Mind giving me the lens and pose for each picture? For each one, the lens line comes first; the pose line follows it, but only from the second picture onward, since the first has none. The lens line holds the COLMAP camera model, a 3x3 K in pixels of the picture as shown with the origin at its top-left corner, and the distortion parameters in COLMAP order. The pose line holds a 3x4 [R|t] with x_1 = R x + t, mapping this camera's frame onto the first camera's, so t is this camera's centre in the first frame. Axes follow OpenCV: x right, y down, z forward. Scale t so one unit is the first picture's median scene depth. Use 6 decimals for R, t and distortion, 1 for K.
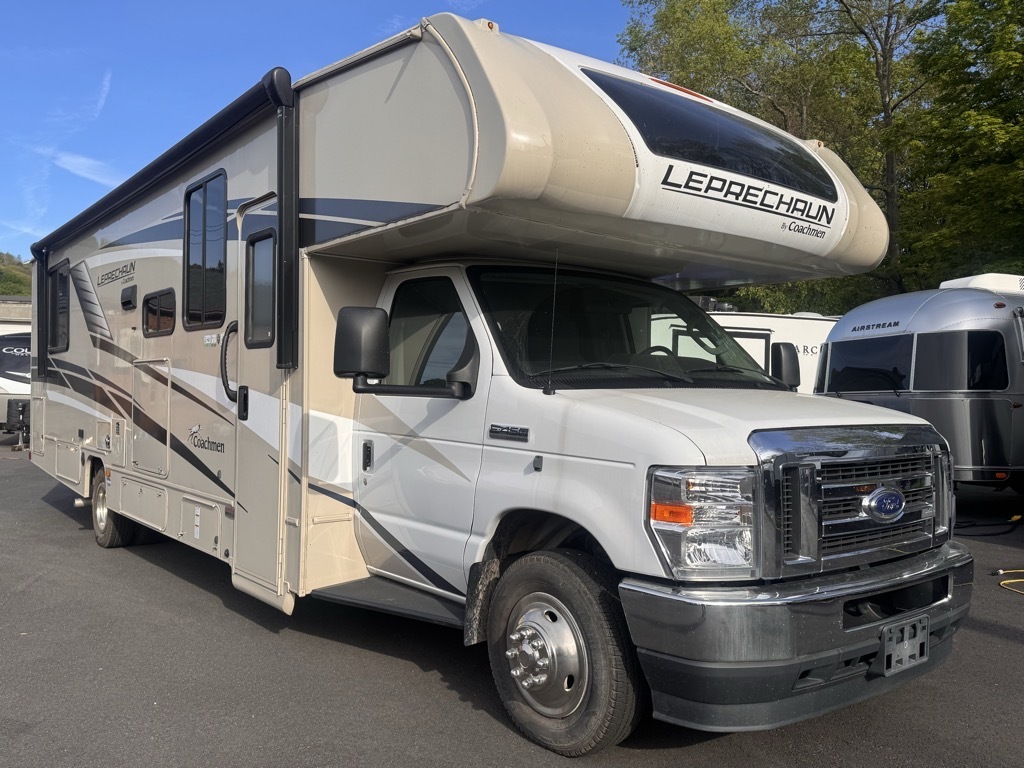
lens RADIAL K [[829.9, 0, 510.8], [0, 829.9, 388.9], [0, 0, 1]] dist [0.082250, -0.003520]
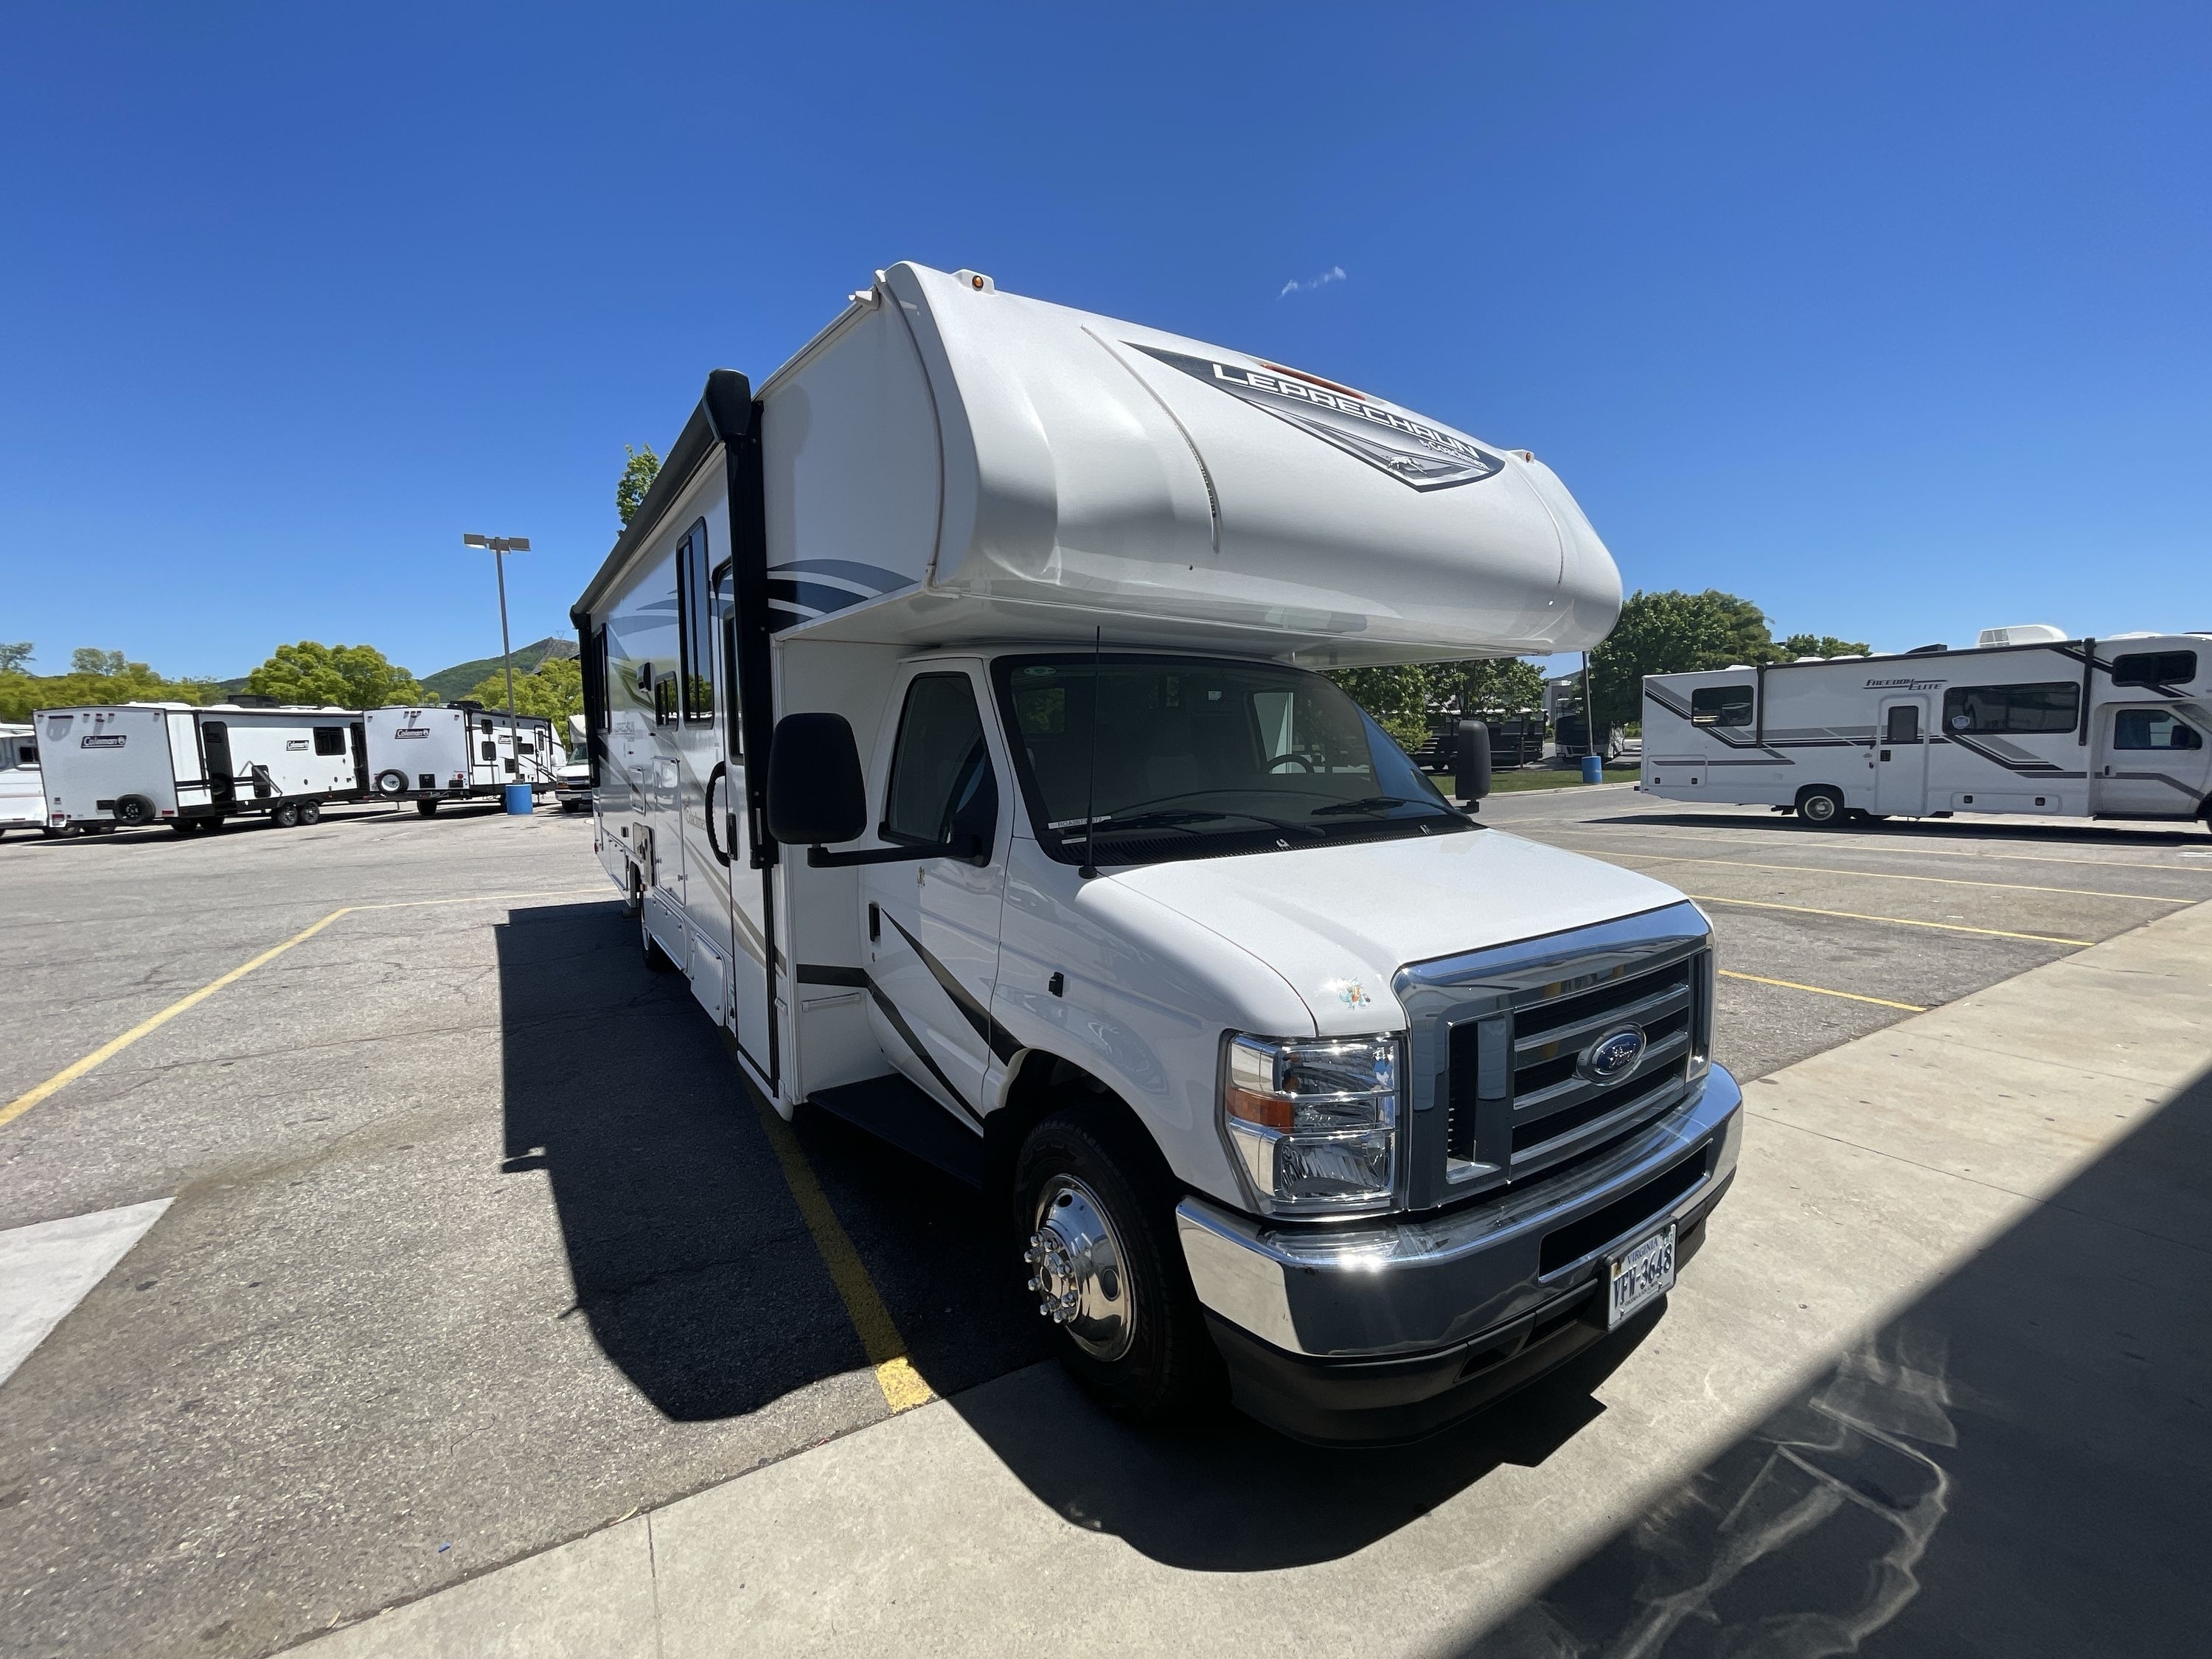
lens RADIAL K [[908.2, 0, 1115.3], [0, 908.2, 830.7], [0, 0, 1]] dist [-0.000472, -0.000044]
pose [[0.997816, -0.006124, -0.065771, 0.110628], [0.012795, 0.994755, 0.101480, -0.094699], [0.064805, -0.102099, 0.992661, 0.305757]]
